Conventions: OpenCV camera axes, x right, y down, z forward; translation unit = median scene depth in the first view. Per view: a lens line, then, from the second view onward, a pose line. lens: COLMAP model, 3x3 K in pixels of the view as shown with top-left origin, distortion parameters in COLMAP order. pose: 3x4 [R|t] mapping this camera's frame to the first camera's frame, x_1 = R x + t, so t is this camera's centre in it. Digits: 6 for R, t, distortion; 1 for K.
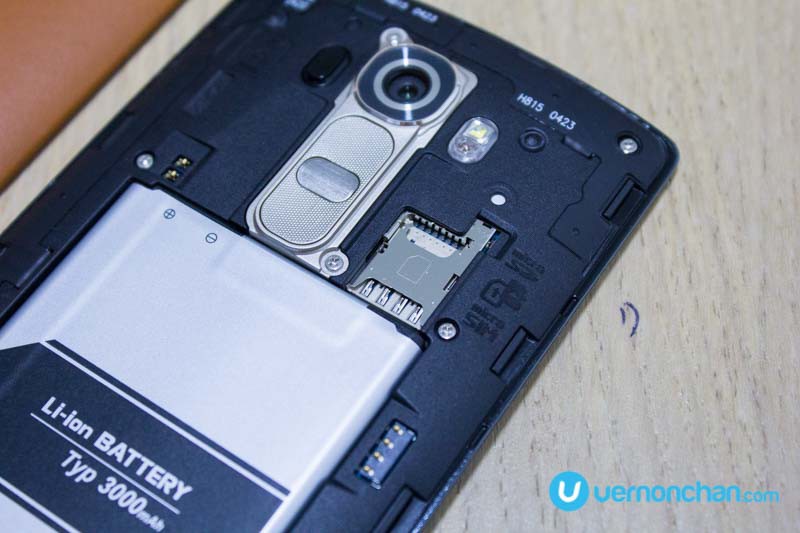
lens RADIAL K [[1413.2, 0, 402.8], [0, 1413.2, 269.4], [0, 0, 1]] dist [0.032267, 0.000000]
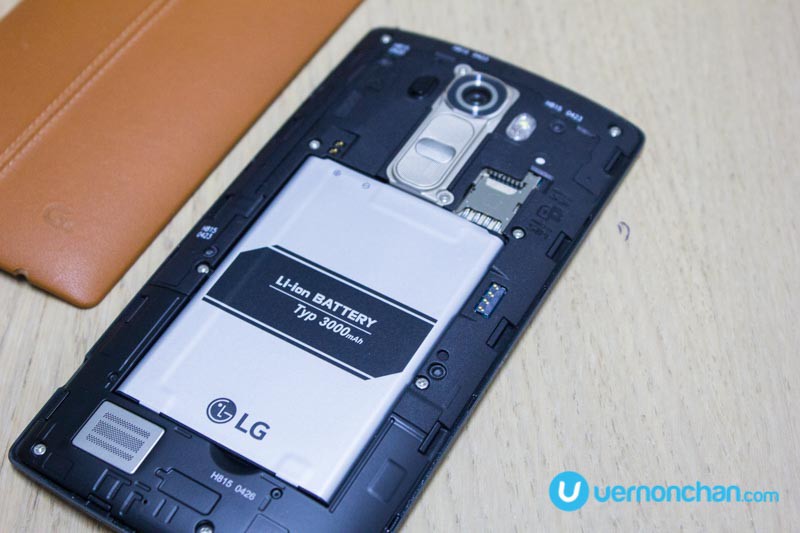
lens RADIAL K [[1413.2, 0, 394.6], [0, 1413.2, 262.0], [0, 0, 1]] dist [0.032267, 0.000000]
pose [[0.996231, -0.016378, 0.085174, -0.241580], [0.025587, 0.993802, -0.108176, 0.239245], [-0.082874, 0.109948, 0.990476, -0.587307]]
